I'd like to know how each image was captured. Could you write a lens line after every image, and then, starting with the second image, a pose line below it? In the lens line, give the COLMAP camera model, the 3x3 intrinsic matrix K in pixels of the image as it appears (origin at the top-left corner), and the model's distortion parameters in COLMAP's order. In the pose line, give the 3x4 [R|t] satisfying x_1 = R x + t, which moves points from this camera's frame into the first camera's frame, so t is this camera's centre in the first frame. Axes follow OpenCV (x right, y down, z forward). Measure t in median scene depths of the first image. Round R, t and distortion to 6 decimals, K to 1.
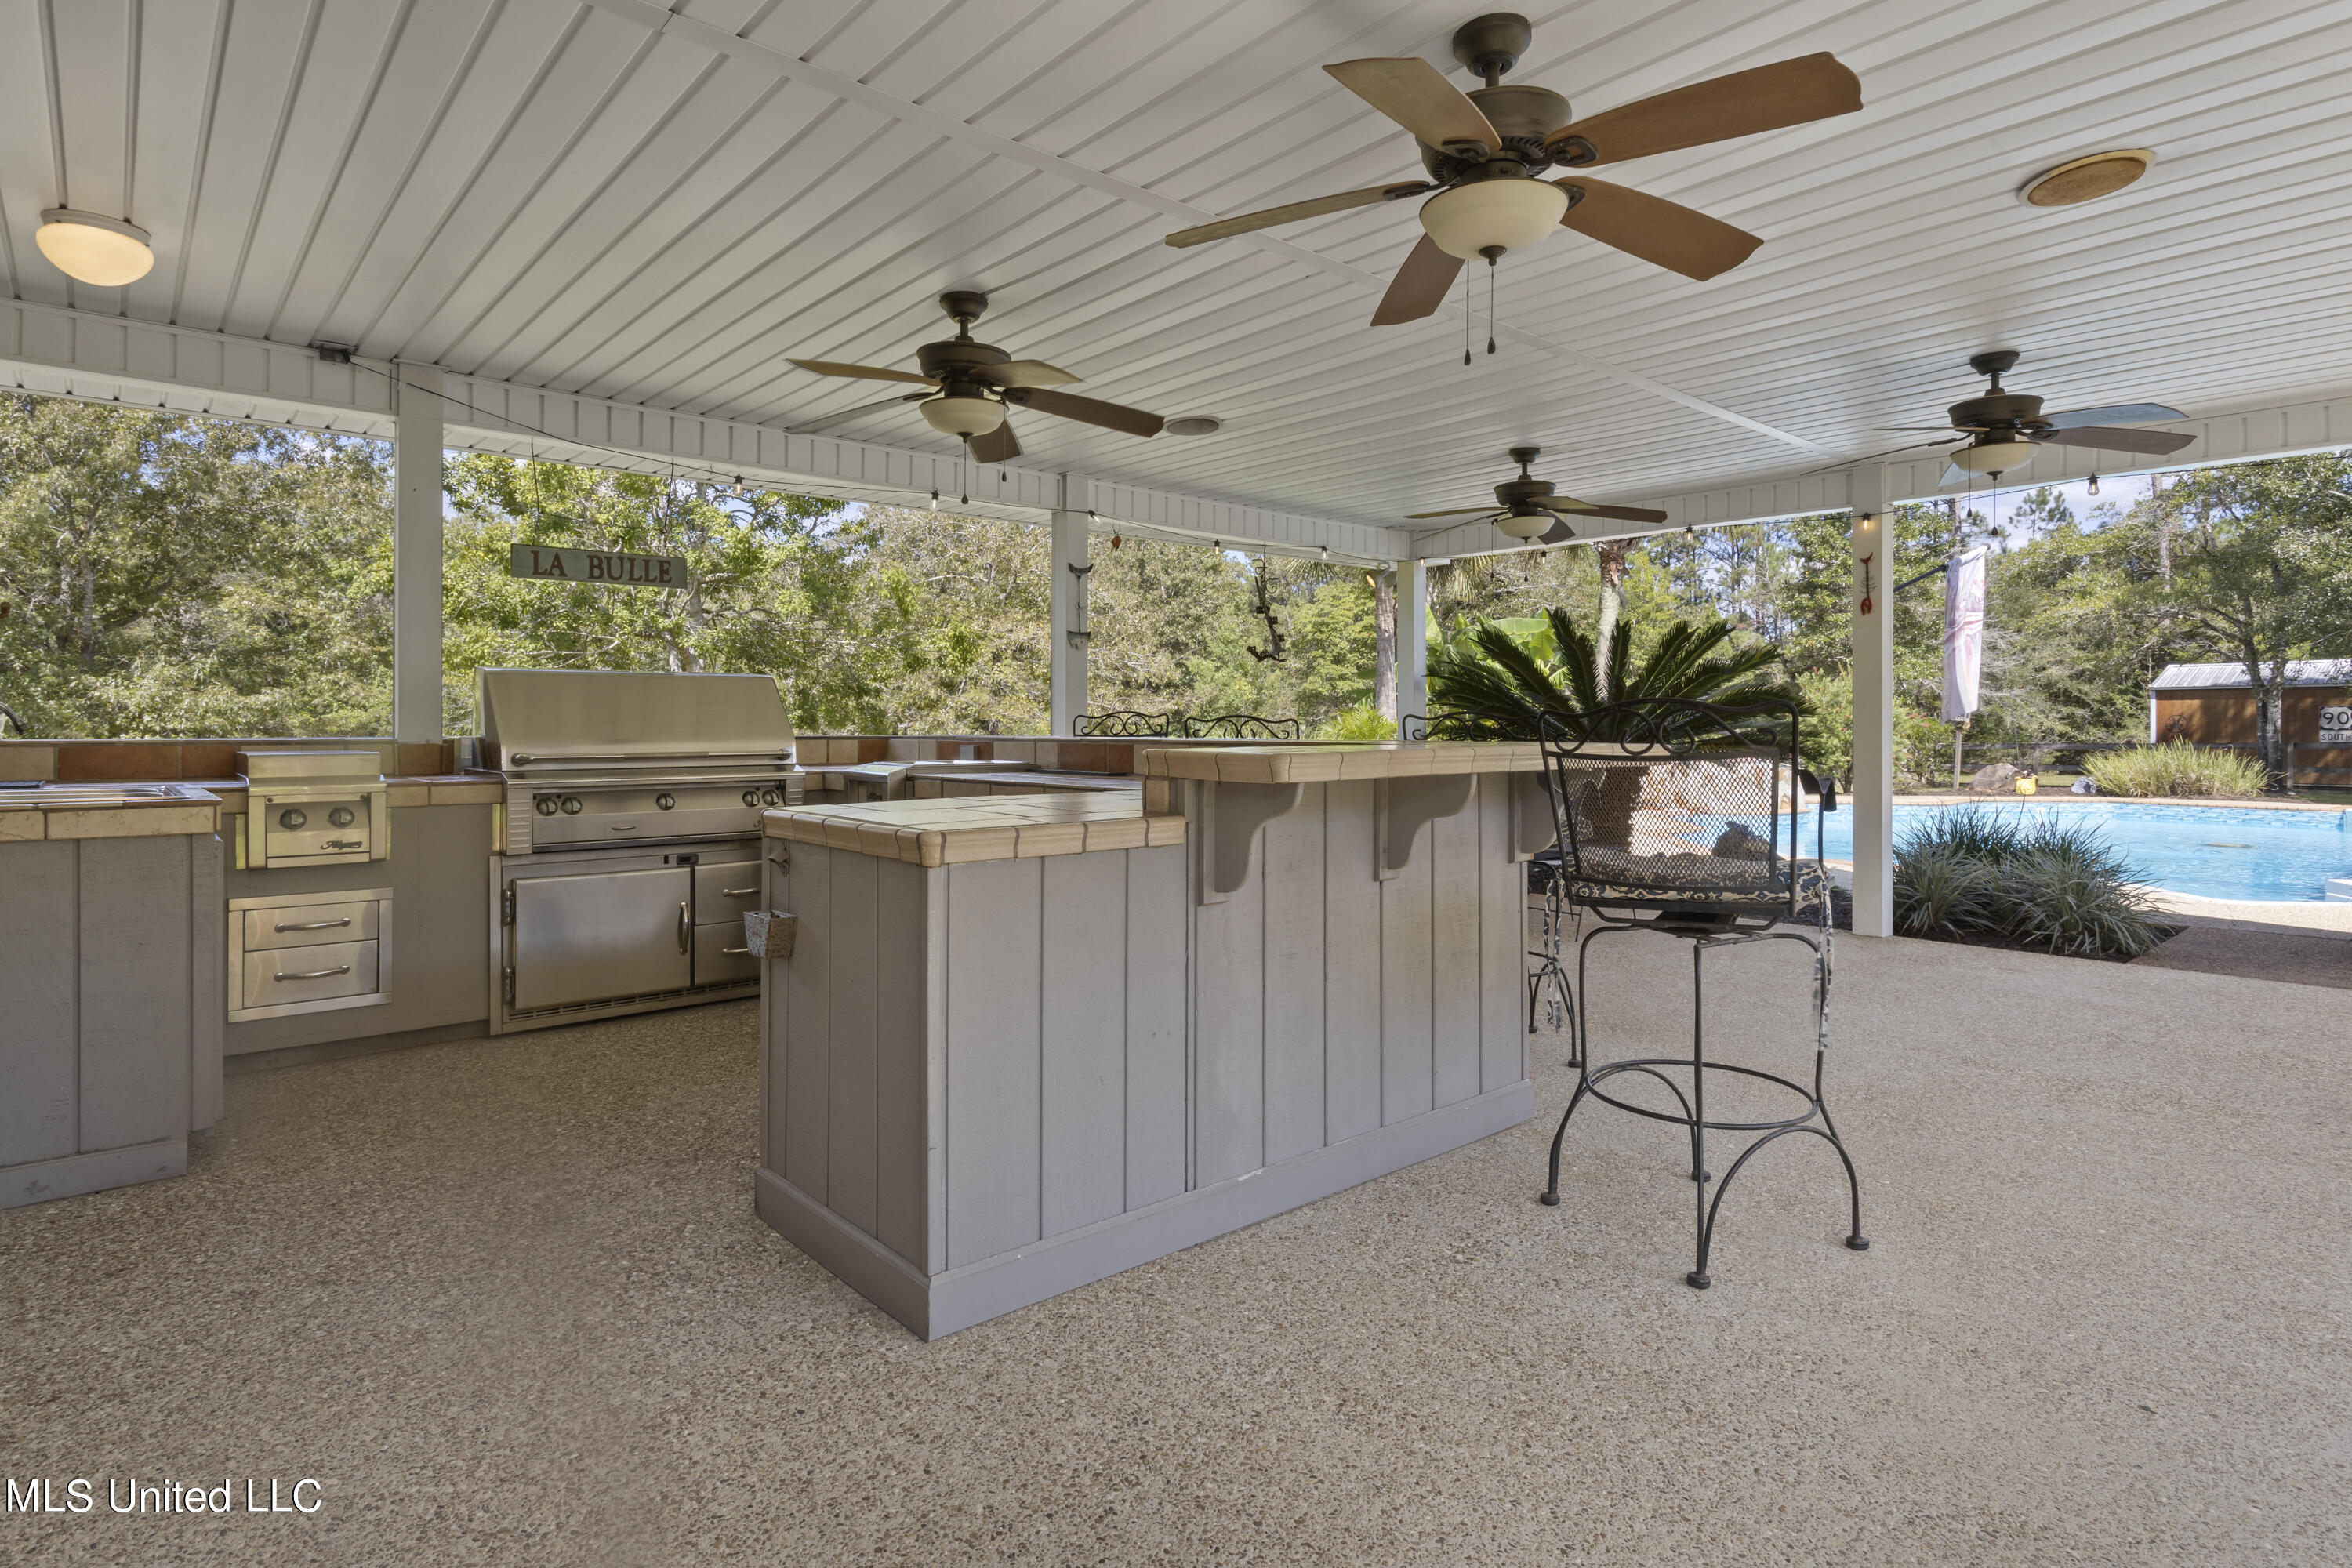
lens RADIAL K [[1232.2, 0, 1175.0], [0, 1232.2, 737.9], [0, 0, 1]] dist [0.000957, 0.000194]
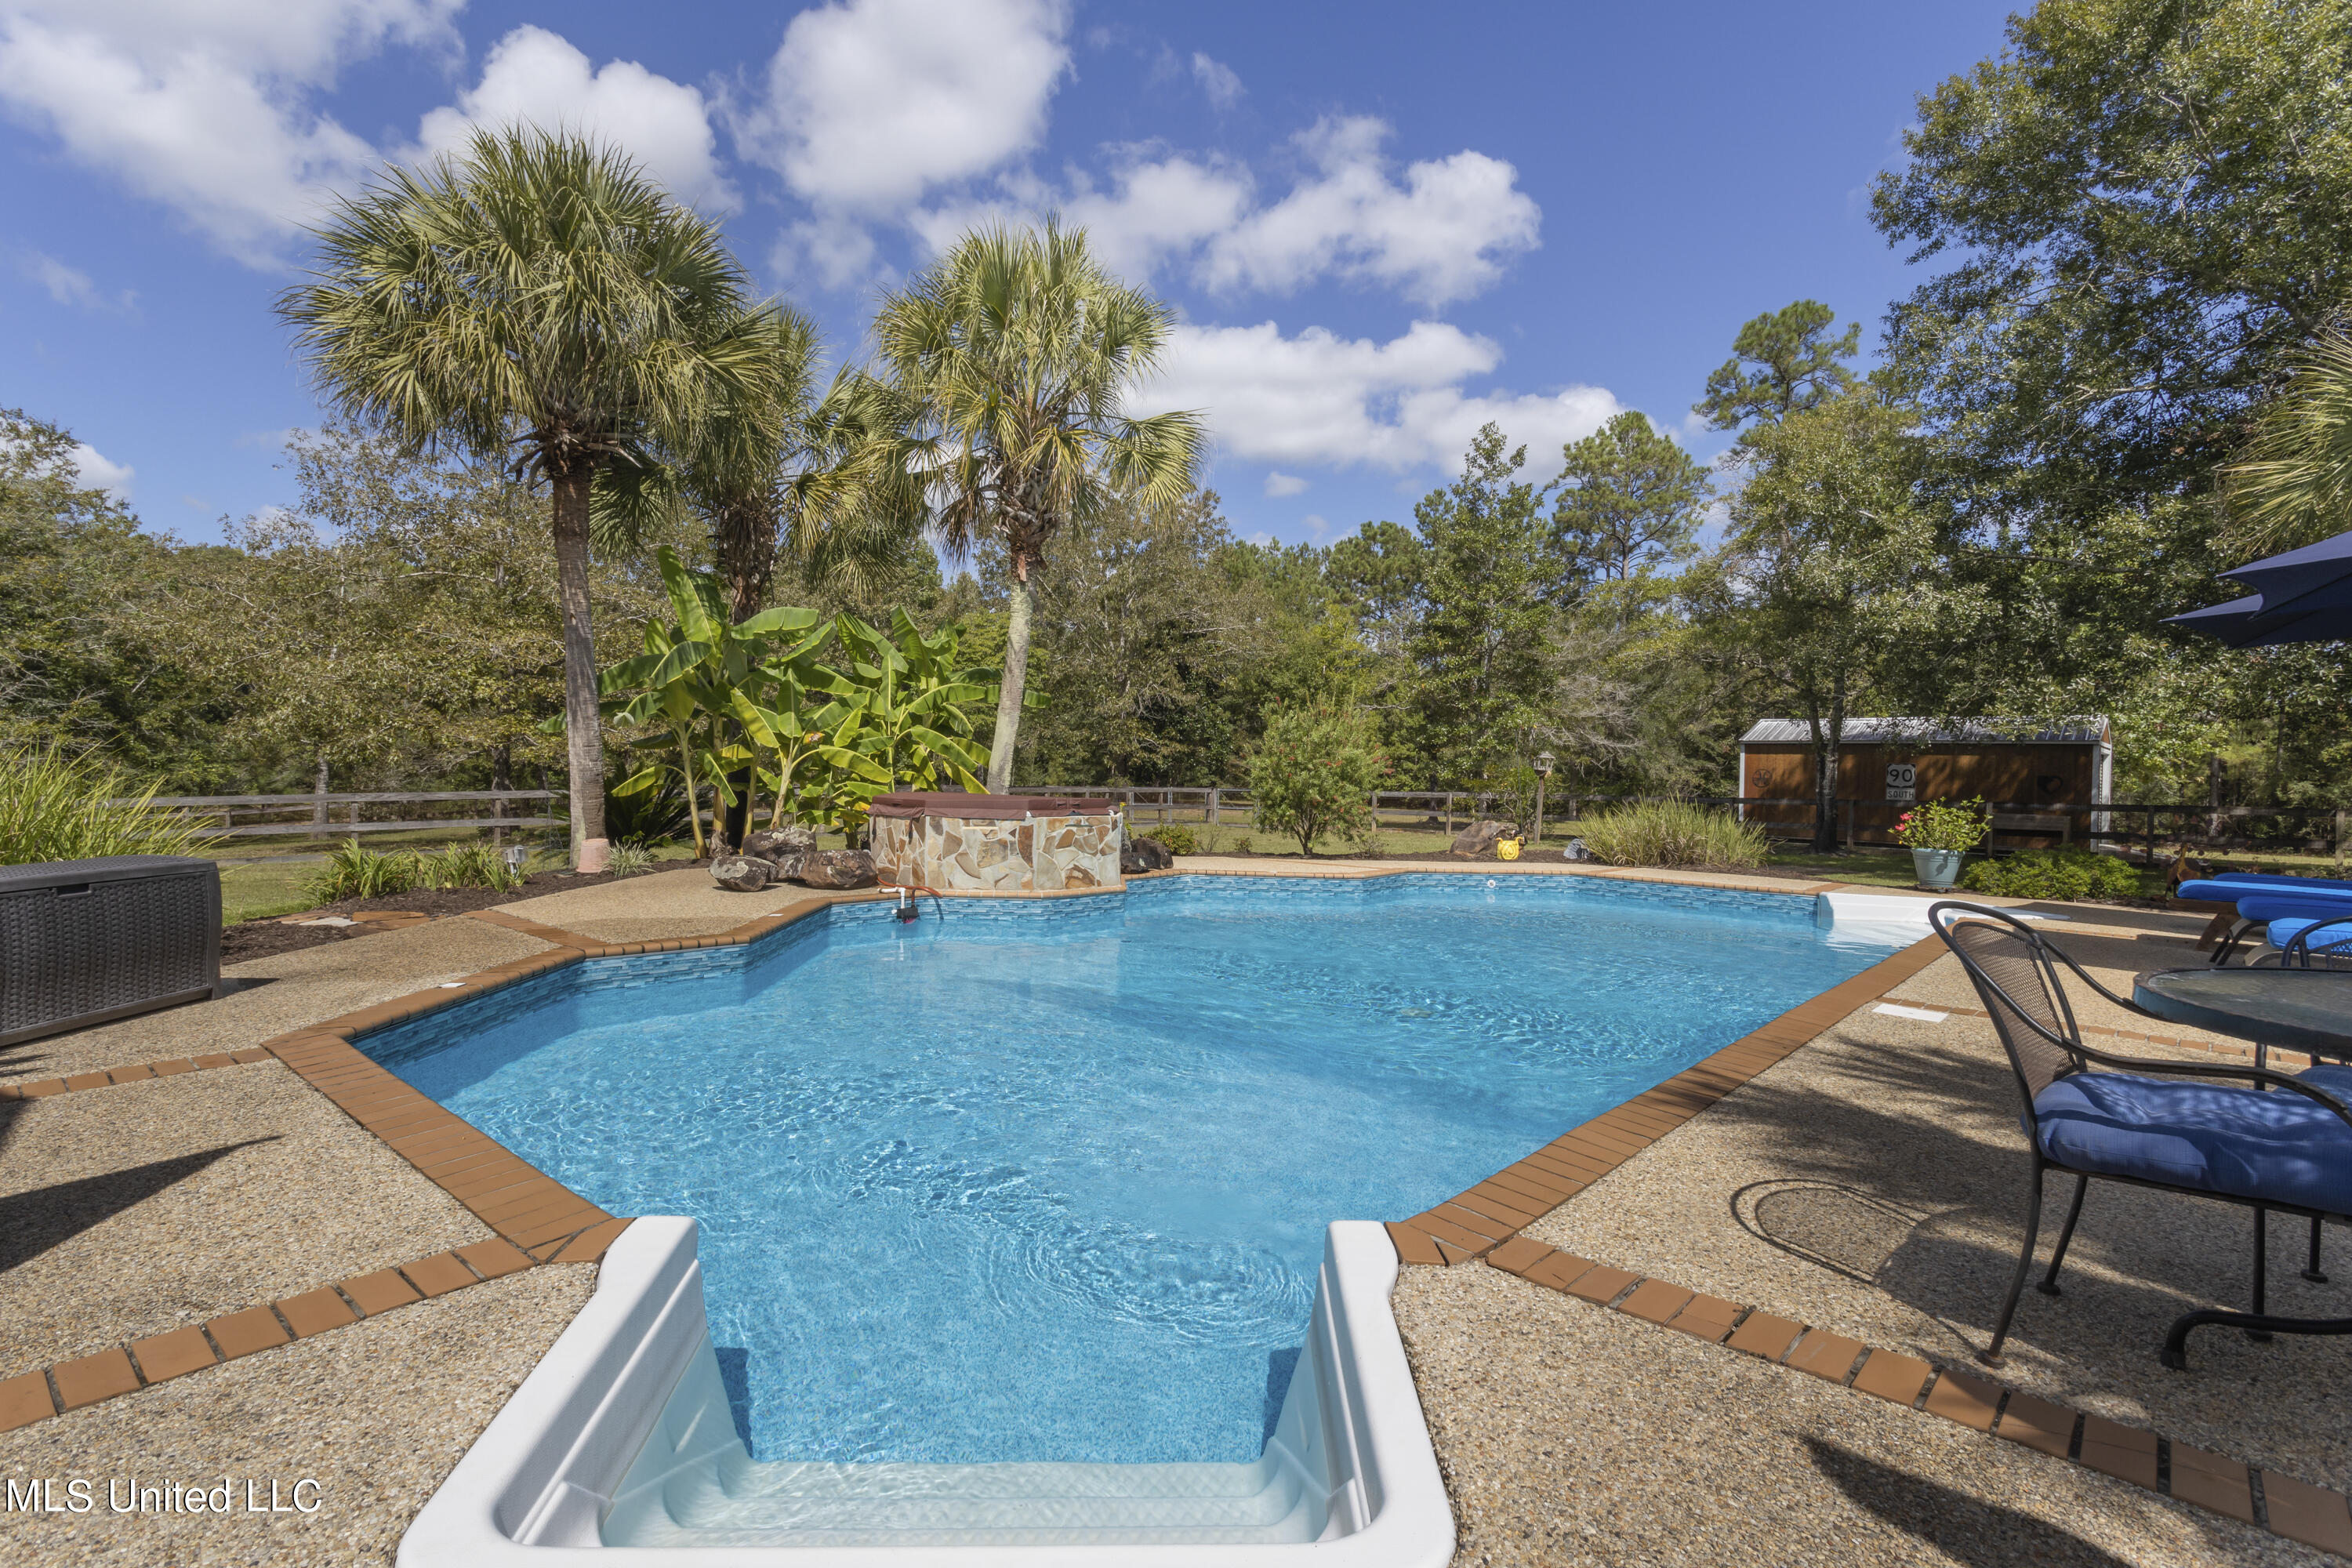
lens RADIAL K [[1119.7, 0, 1176.0], [0, 1119.7, 784.0], [0, 0, 1]] dist [-0.000488, -0.000025]
pose [[0.990216, 0.018224, 0.138348, 0.254307], [-0.019075, 0.999806, 0.004831, -0.002282], [-0.138233, -0.007422, 0.990372, 0.206414]]
